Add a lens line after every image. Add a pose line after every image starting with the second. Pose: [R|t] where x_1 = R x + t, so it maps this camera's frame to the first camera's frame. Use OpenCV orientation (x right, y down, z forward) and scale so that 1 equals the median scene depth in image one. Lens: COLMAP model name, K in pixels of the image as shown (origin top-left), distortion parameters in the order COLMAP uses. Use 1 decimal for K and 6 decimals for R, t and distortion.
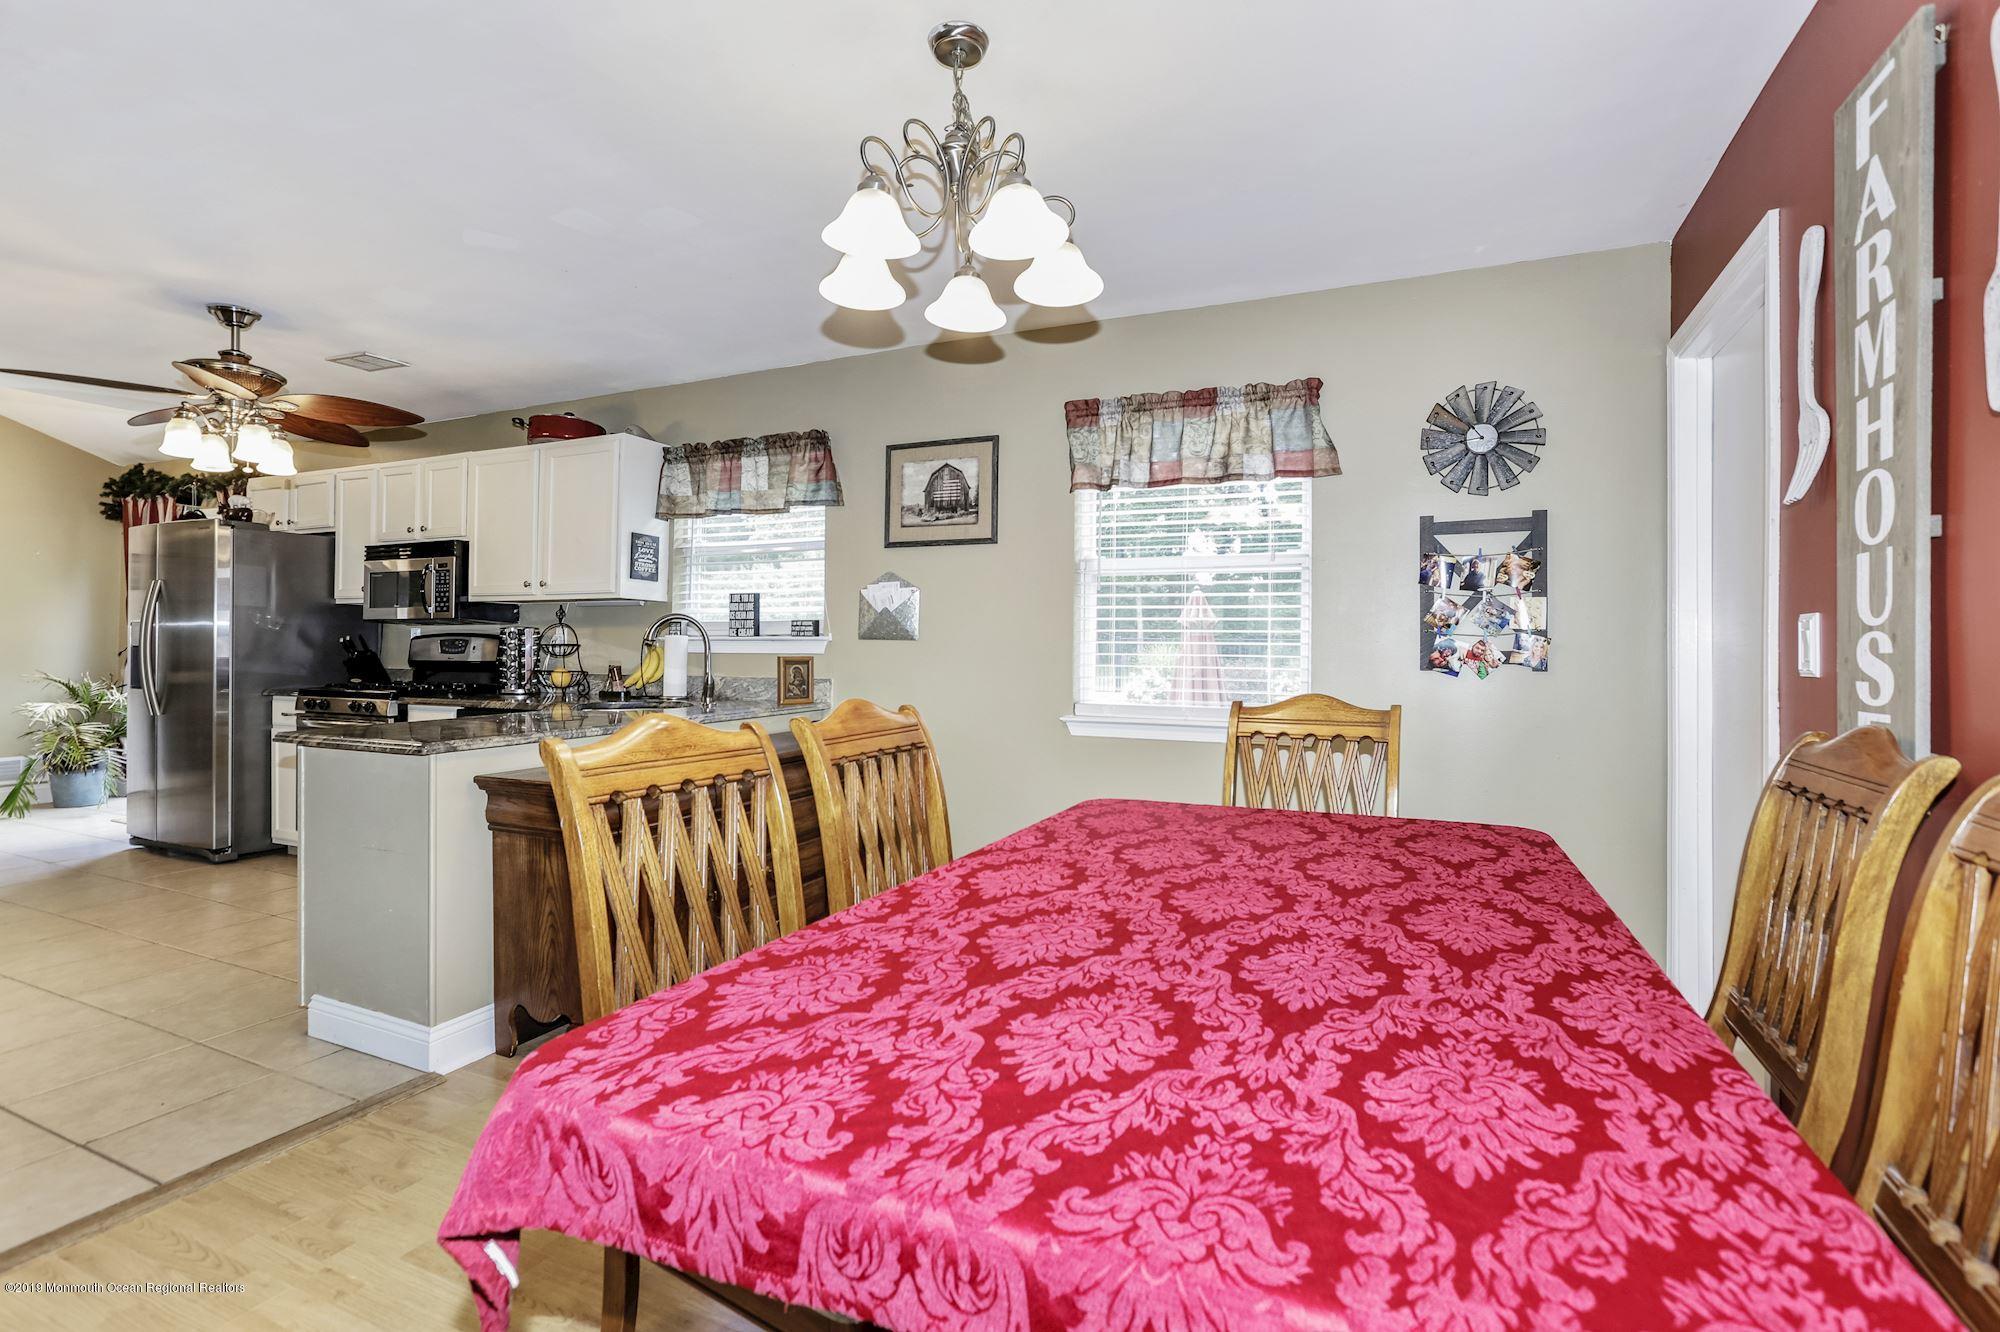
lens RADIAL K [[944.7, 0, 966.0], [0, 944.7, 639.3], [0, 0, 1]] dist [-0.001605, 0.016704]
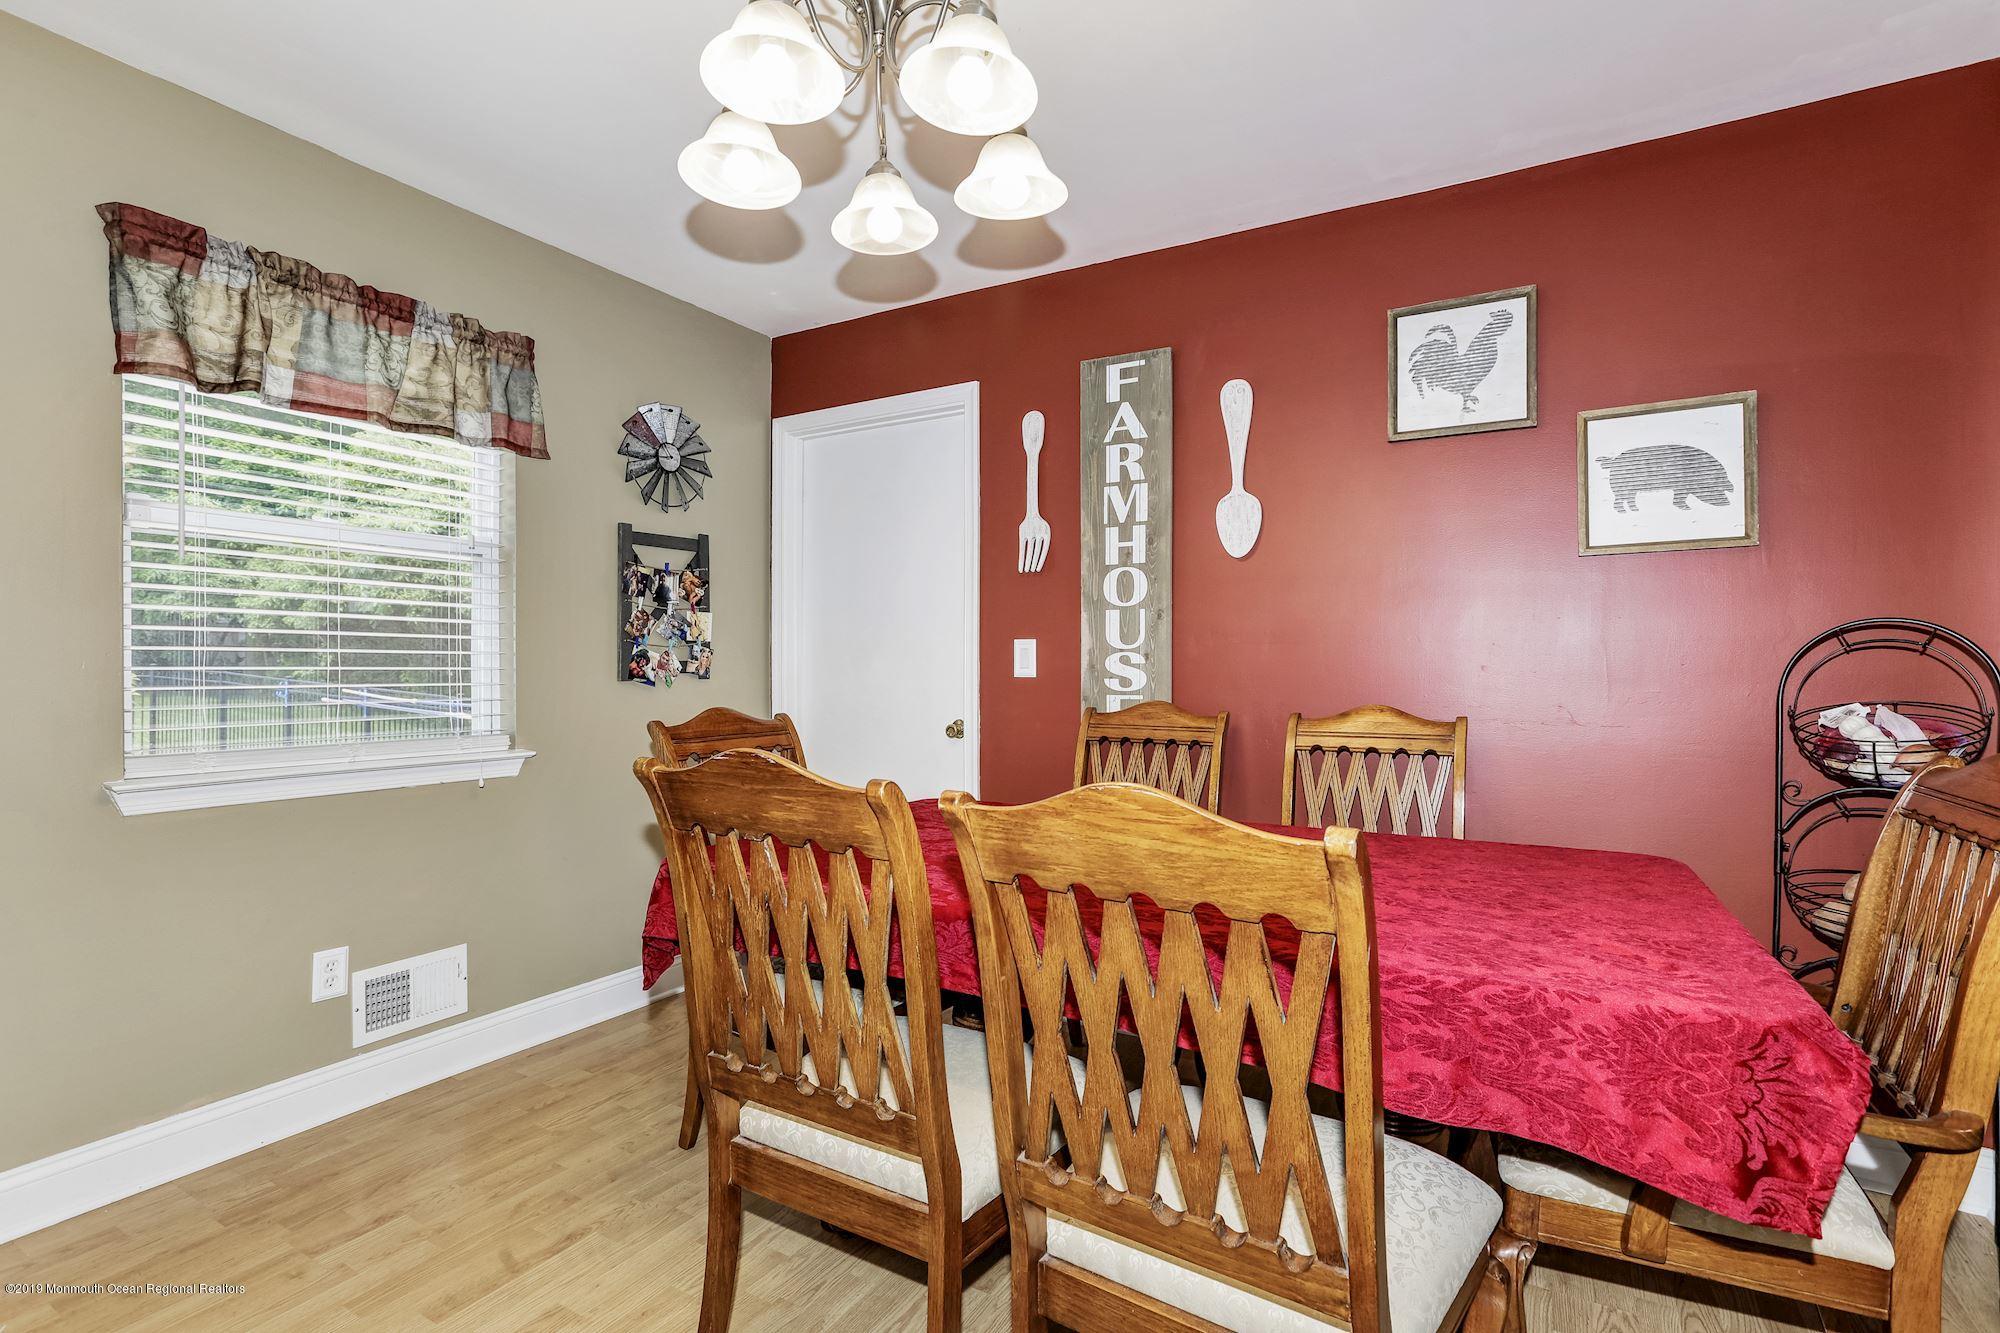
lens RADIAL K [[959.8, 0, 1039.1], [0, 959.8, 656.2], [0, 0, 1]] dist [0.000345, 0.000498]
pose [[0.091070, 0.001709, 0.995843, -0.408212], [-0.014499, 0.999895, -0.000390, 0.001377], [-0.995739, -0.014403, 0.091085, 0.422691]]
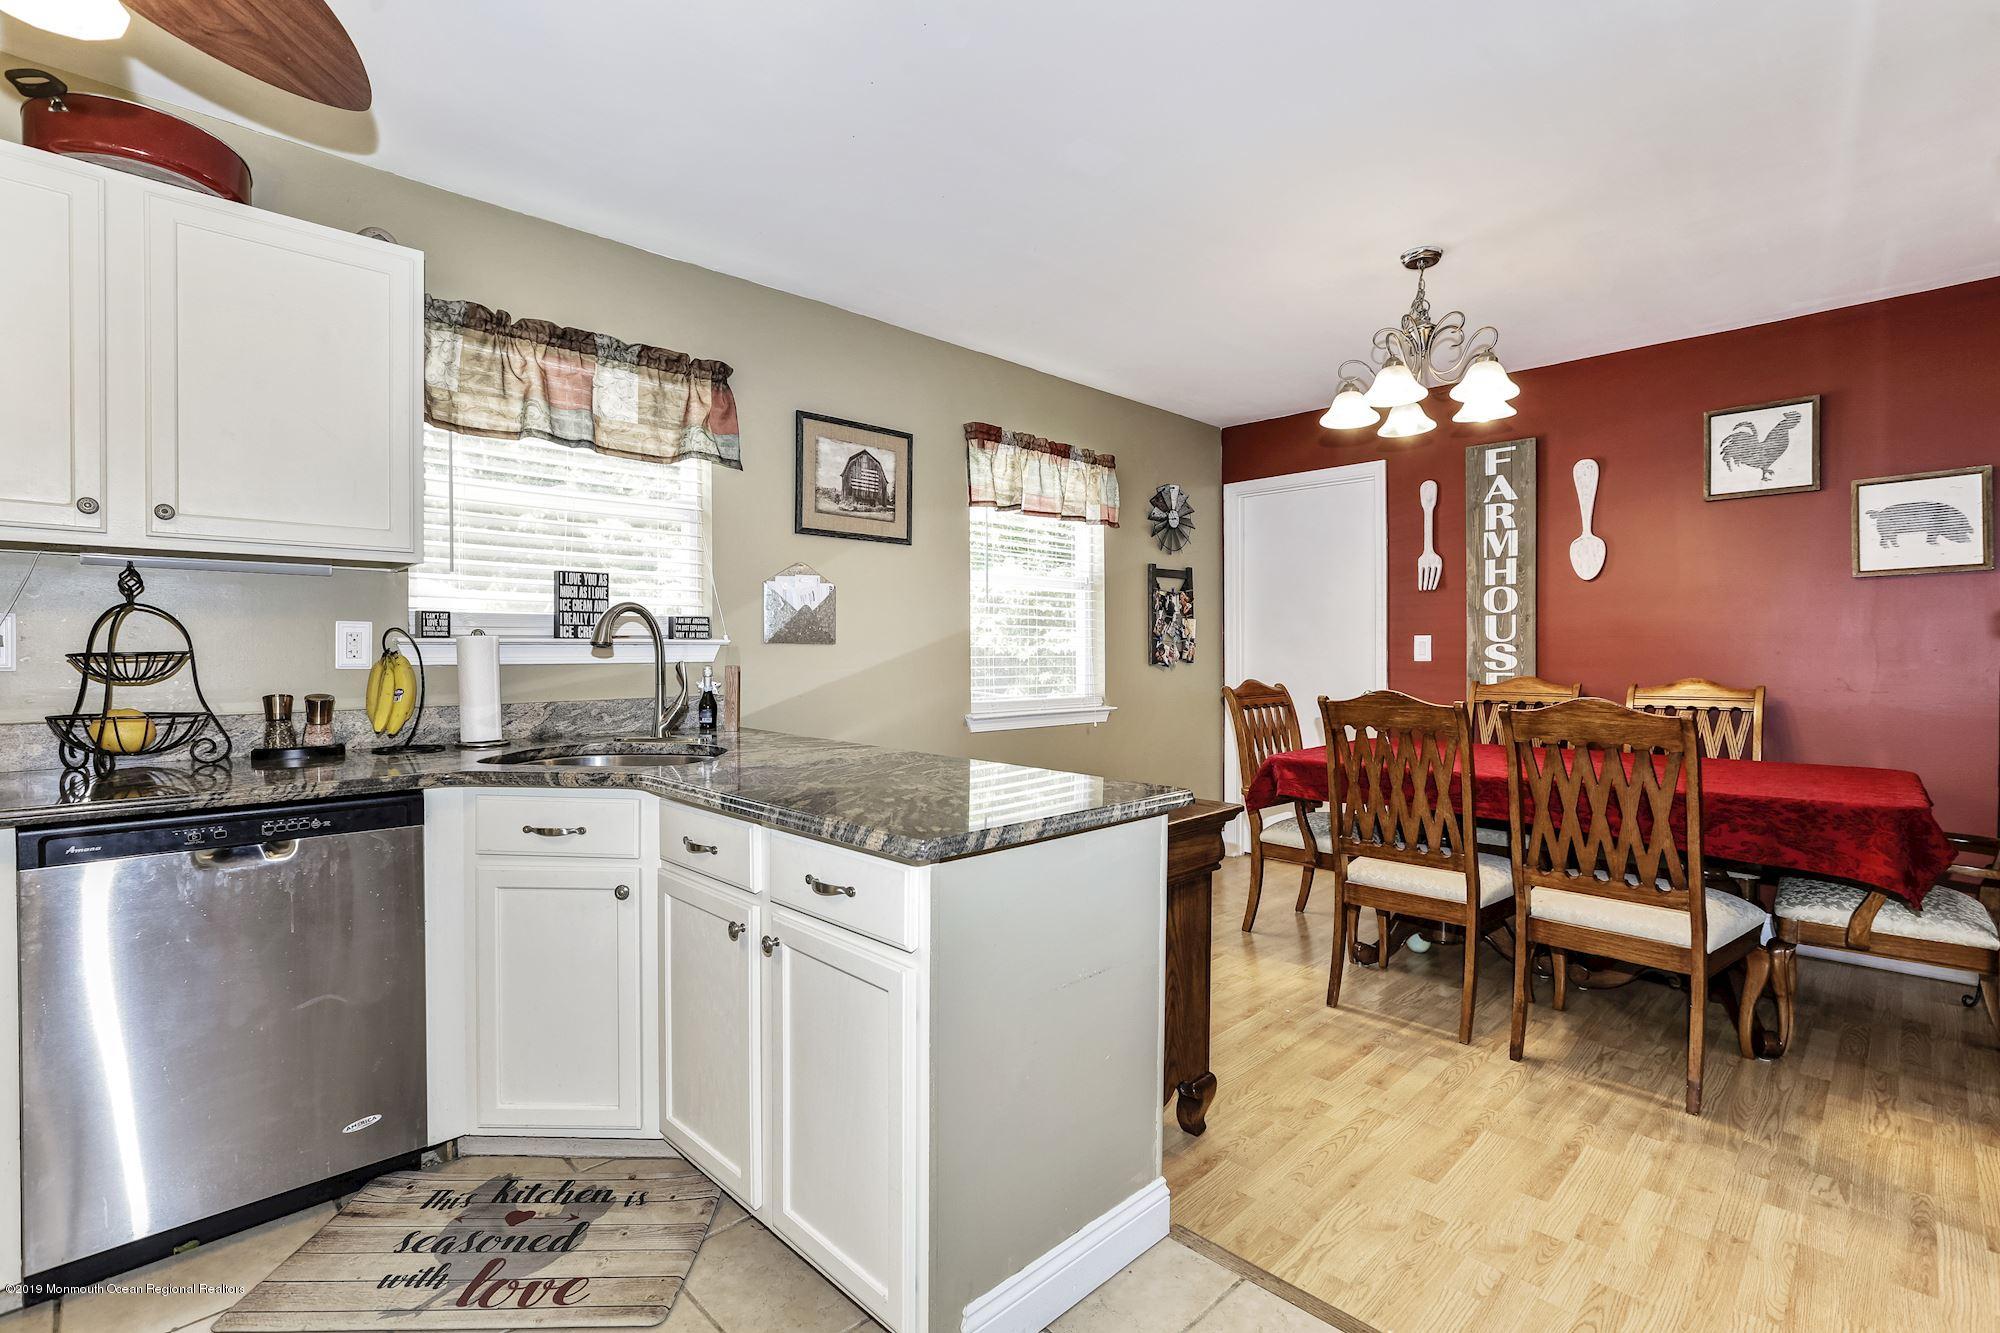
lens RADIAL K [[923.0, 0, 1091.3], [0, 923.0, 653.3], [0, 0, 1]] dist [0.025668, 0.000424]
pose [[0.310909, -0.011397, 0.950371, -0.859473], [-0.006597, 0.999878, 0.014149, -0.004773], [-0.950417, -0.010669, 0.310796, 0.549907]]
